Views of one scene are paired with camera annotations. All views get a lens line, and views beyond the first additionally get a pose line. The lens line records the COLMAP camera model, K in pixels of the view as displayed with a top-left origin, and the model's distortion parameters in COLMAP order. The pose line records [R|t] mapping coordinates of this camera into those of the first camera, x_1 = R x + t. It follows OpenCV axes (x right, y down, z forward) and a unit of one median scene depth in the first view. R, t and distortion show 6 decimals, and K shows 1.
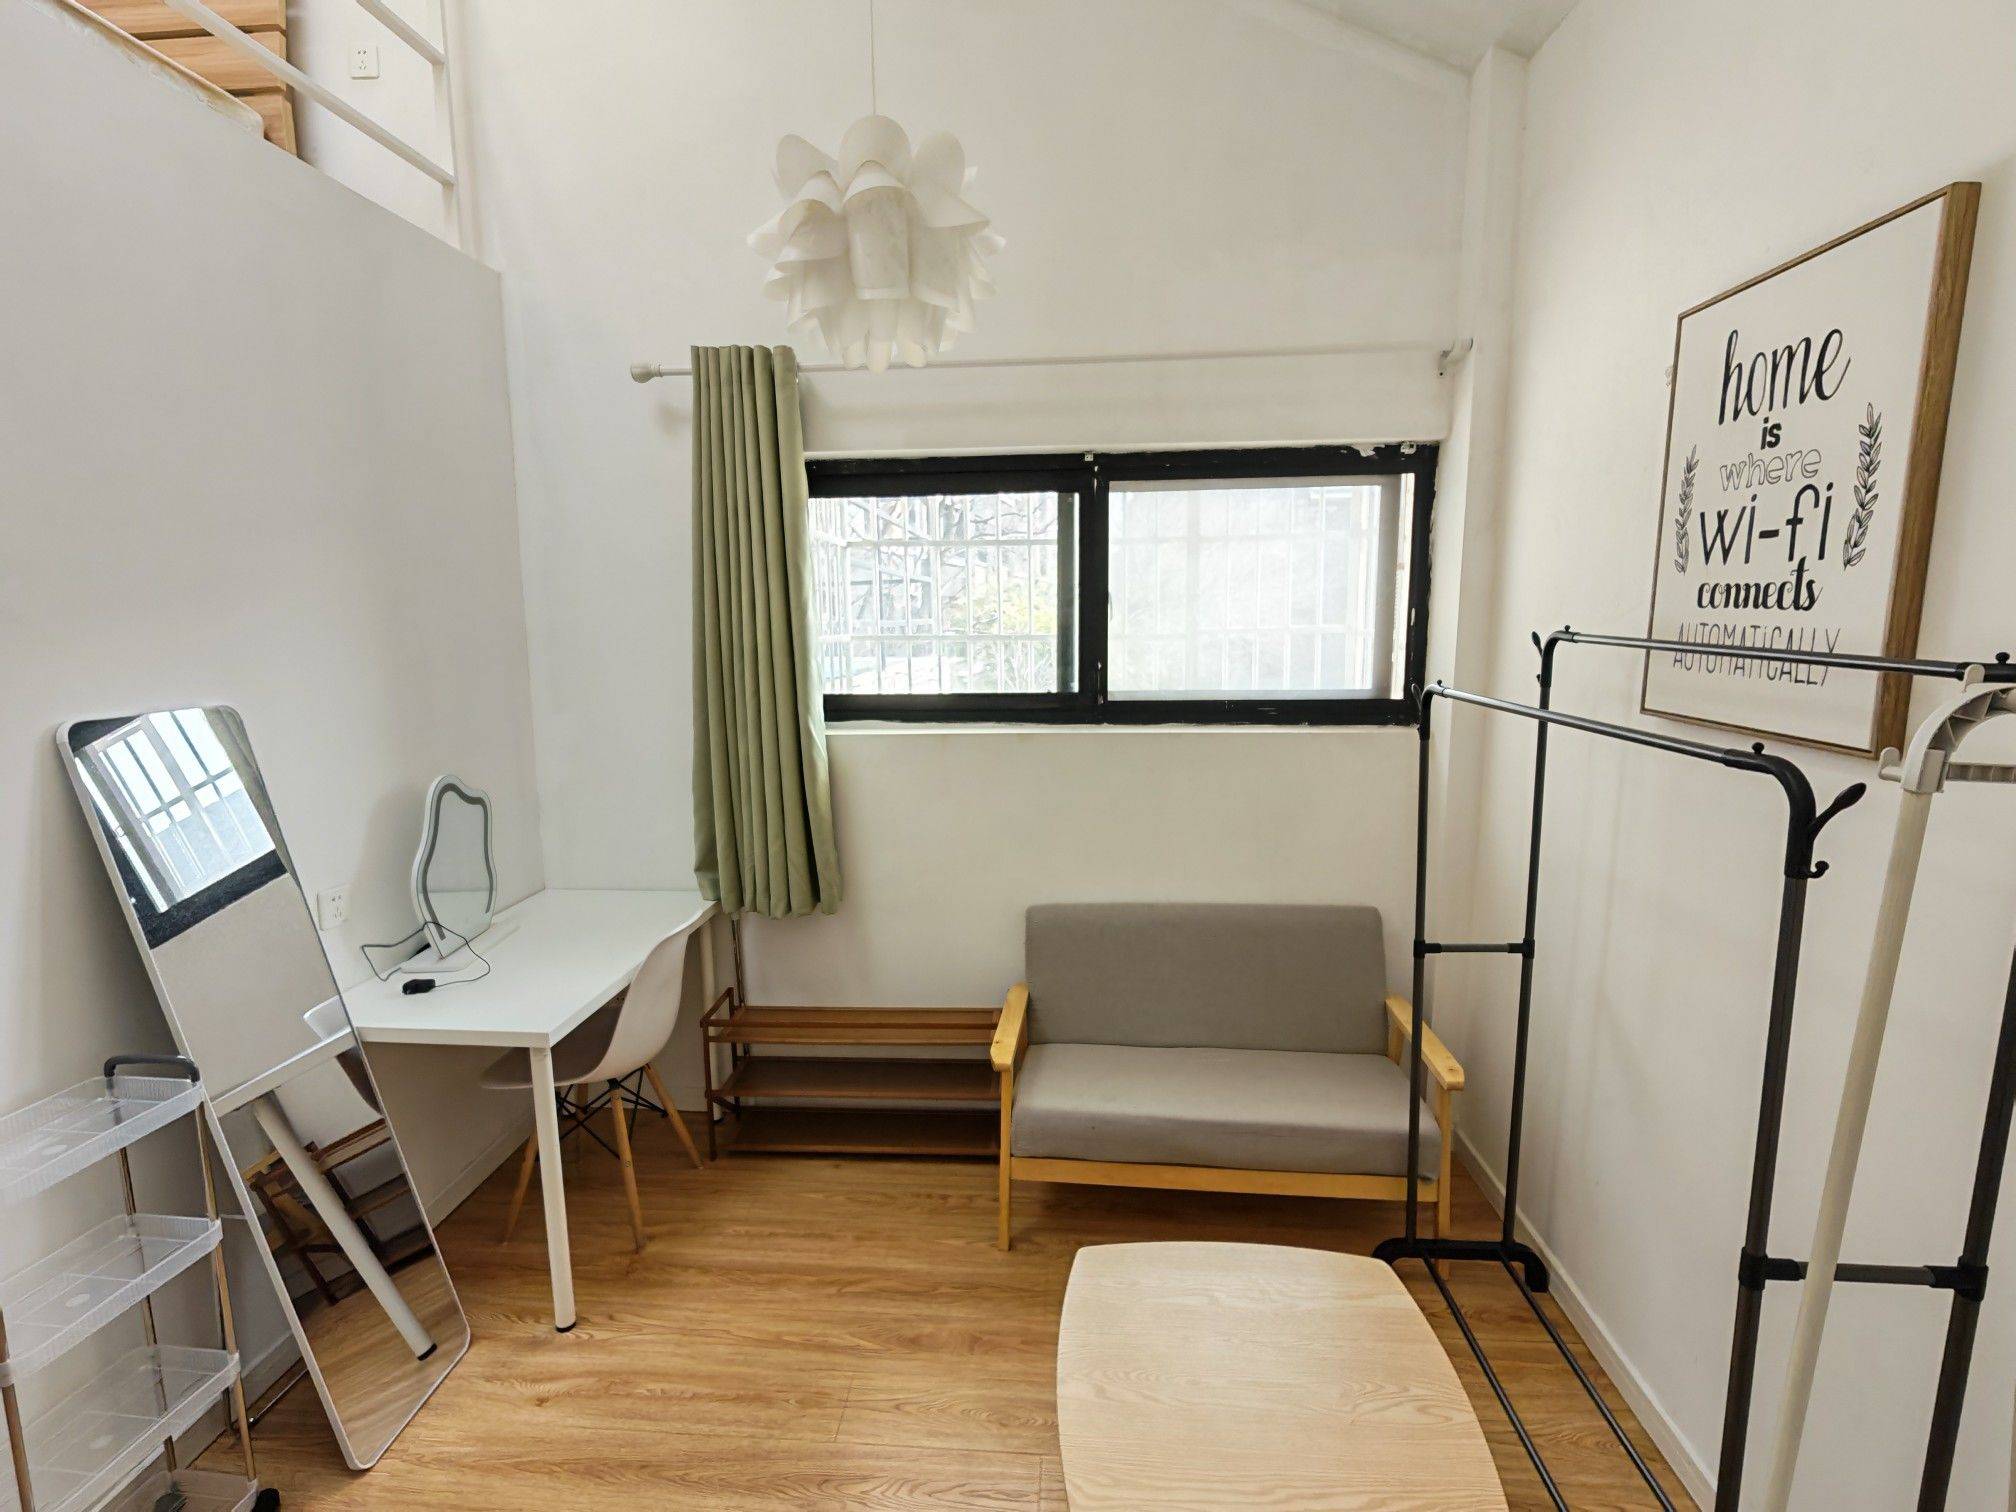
lens RADIAL K [[944.5, 0, 998.5], [0, 944.5, 754.6], [0, 0, 1]] dist [-0.004997, 0.001446]
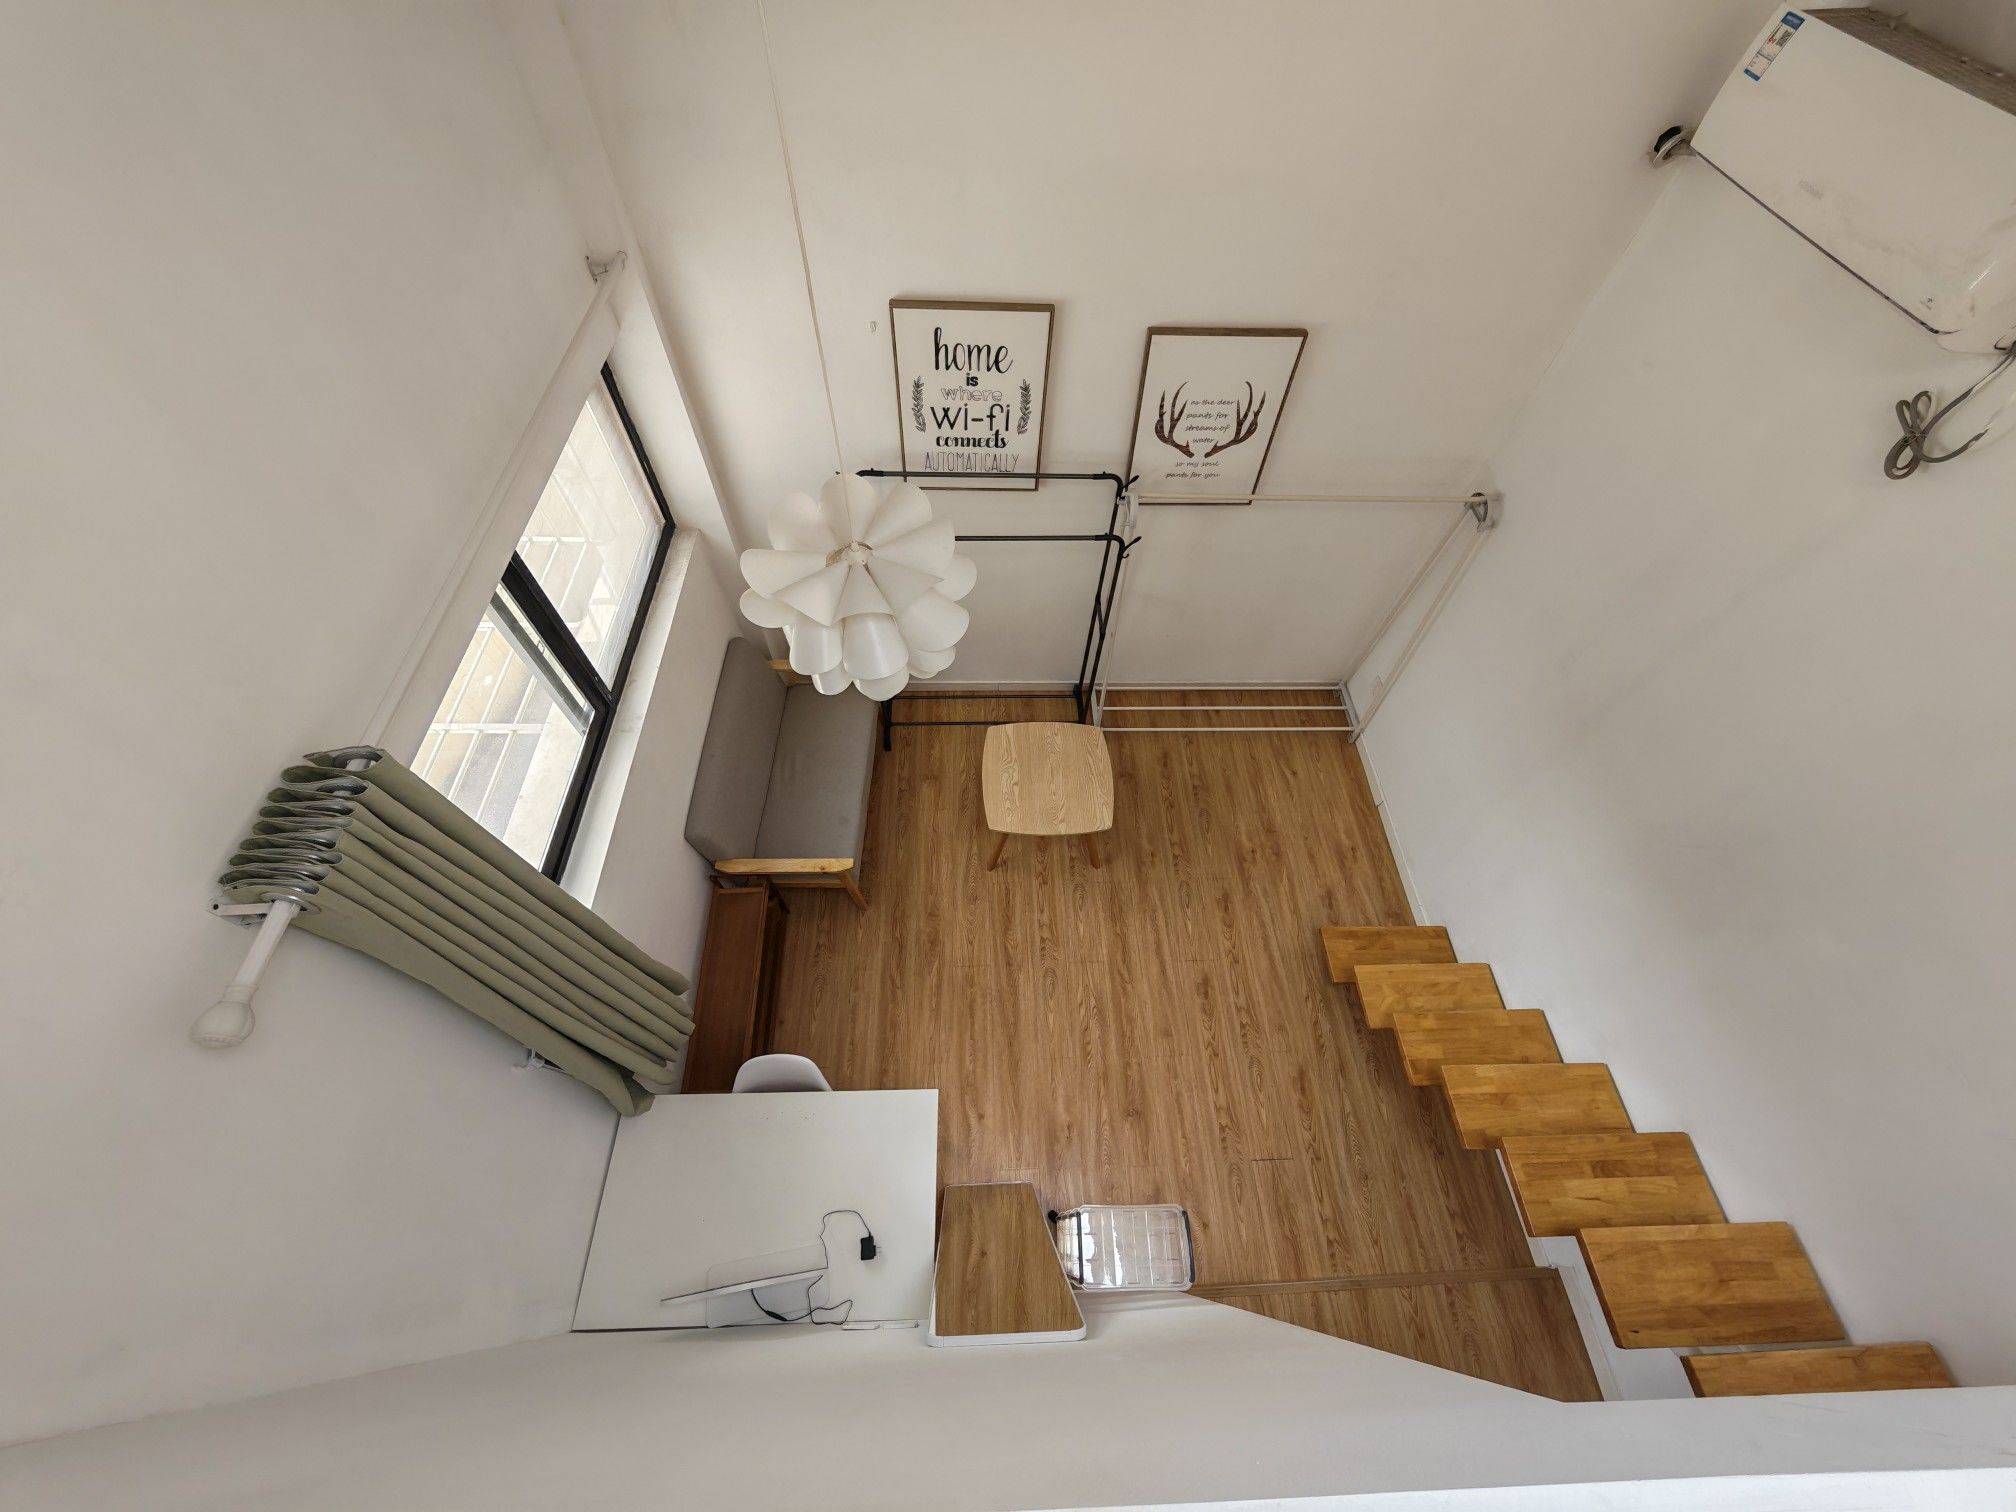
lens RADIAL K [[751.4, 0, 1008.3], [0, 751.4, 753.8], [0, 0, 1]] dist [-0.000312, -0.000279]
pose [[-0.117299, -0.832082, 0.542107, -0.645705], [0.114103, 0.530968, 0.839674, -0.955546], [-0.986520, 0.160349, 0.032661, 0.691794]]
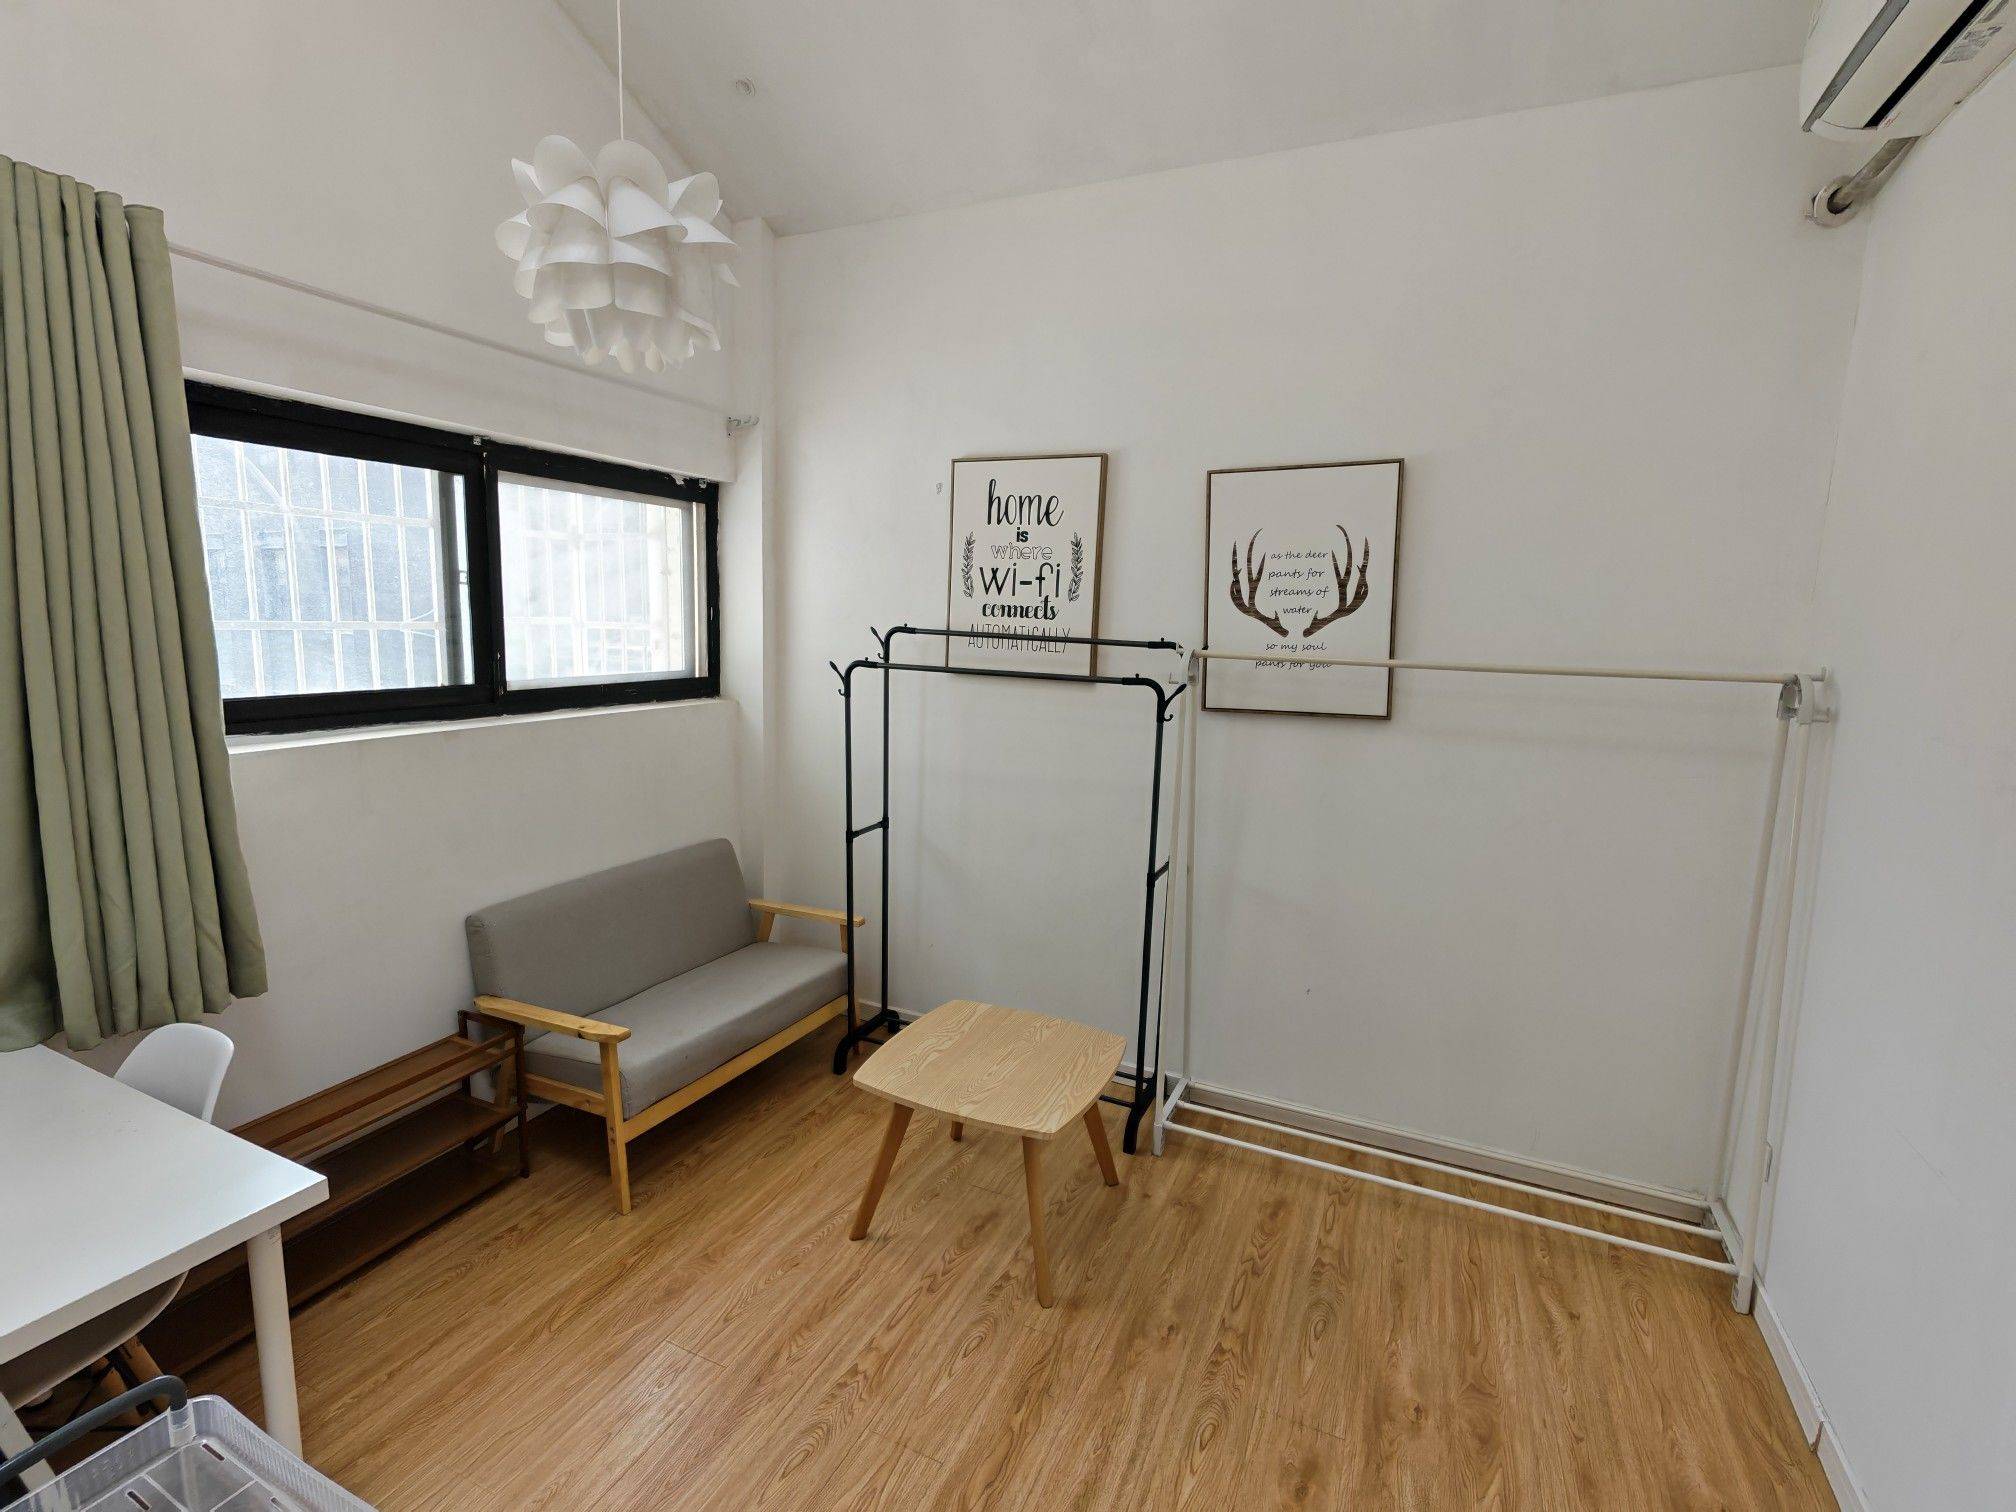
lens RADIAL K [[944.5, 0, 997.2], [0, 944.5, 754.7], [0, 0, 1]] dist [-0.004997, 0.001446]
pose [[0.346685, -0.117866, 0.930547, -0.850543], [0.107138, 0.990557, 0.085551, -0.027654], [-0.931843, 0.070037, 0.356039, 0.230295]]
